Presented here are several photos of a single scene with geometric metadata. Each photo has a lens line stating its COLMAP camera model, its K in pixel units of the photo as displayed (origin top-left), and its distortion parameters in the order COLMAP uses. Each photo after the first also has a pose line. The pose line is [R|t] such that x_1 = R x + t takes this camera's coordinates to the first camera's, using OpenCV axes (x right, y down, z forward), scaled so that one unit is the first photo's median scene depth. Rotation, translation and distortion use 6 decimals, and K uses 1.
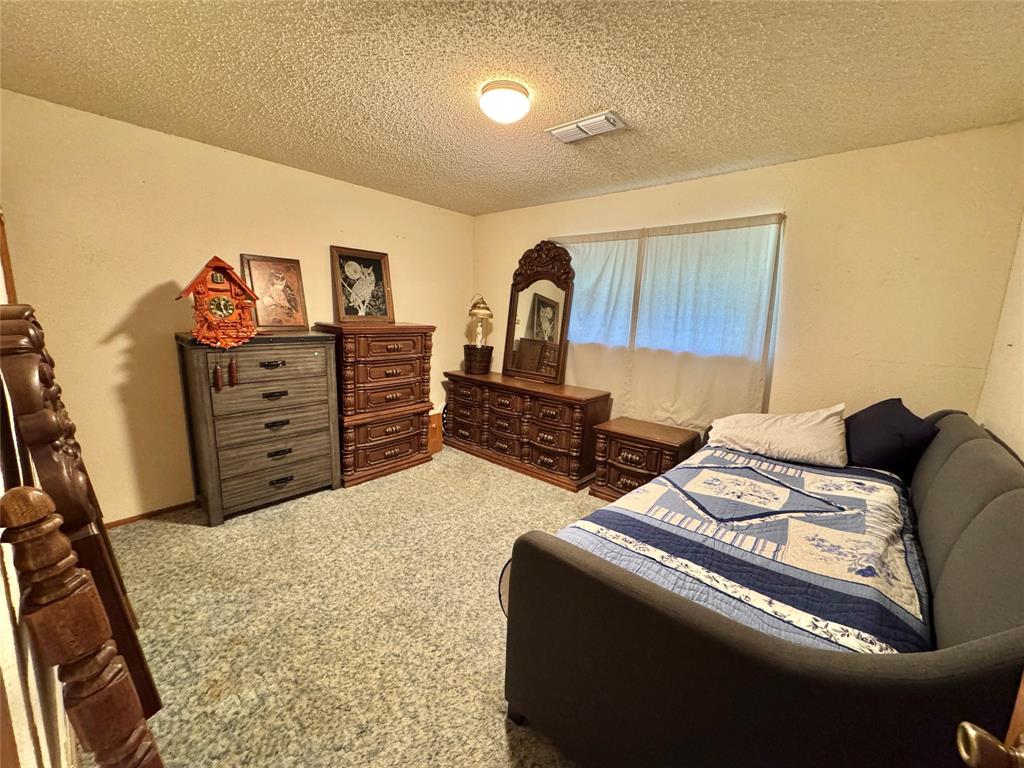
lens RADIAL K [[408.2, 0, 513.5], [0, 408.2, 384.2], [0, 0, 1]] dist [-0.000624, 0.000286]
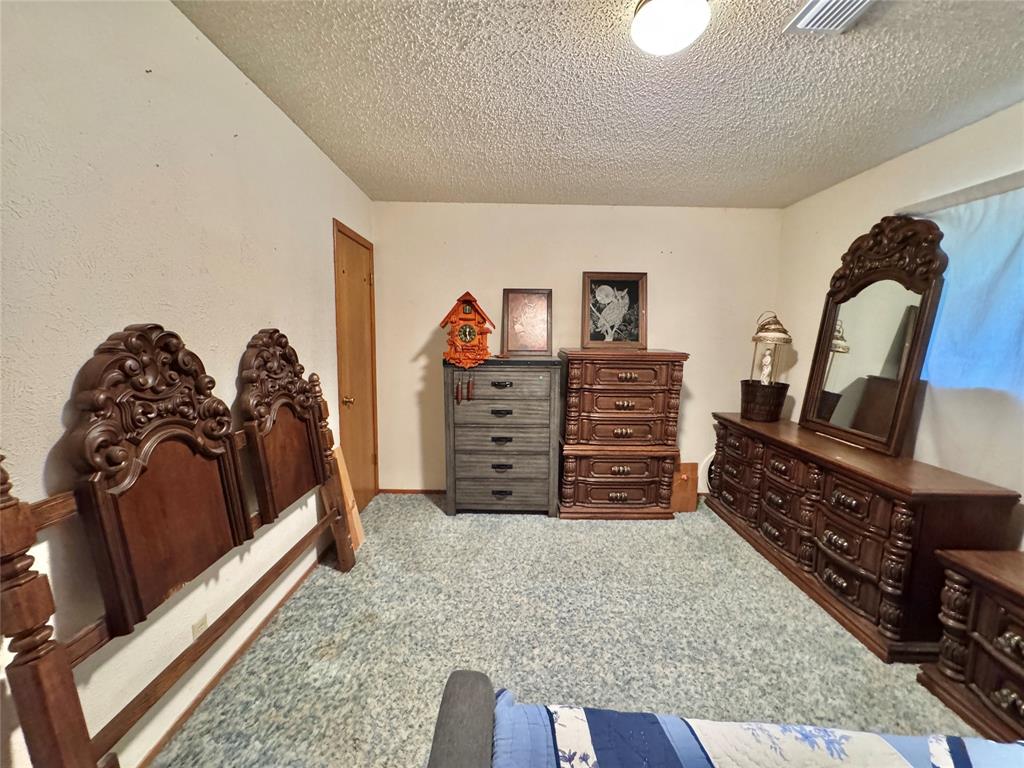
lens RADIAL K [[408.2, 0, 513.5], [0, 408.2, 384.2], [0, 0, 1]] dist [-0.000624, 0.000286]
pose [[0.659514, 0.066390, -0.748755, 0.204732], [-0.124503, 0.991982, -0.021708, -0.024080], [0.741310, 0.107539, 0.662492, 0.239805]]
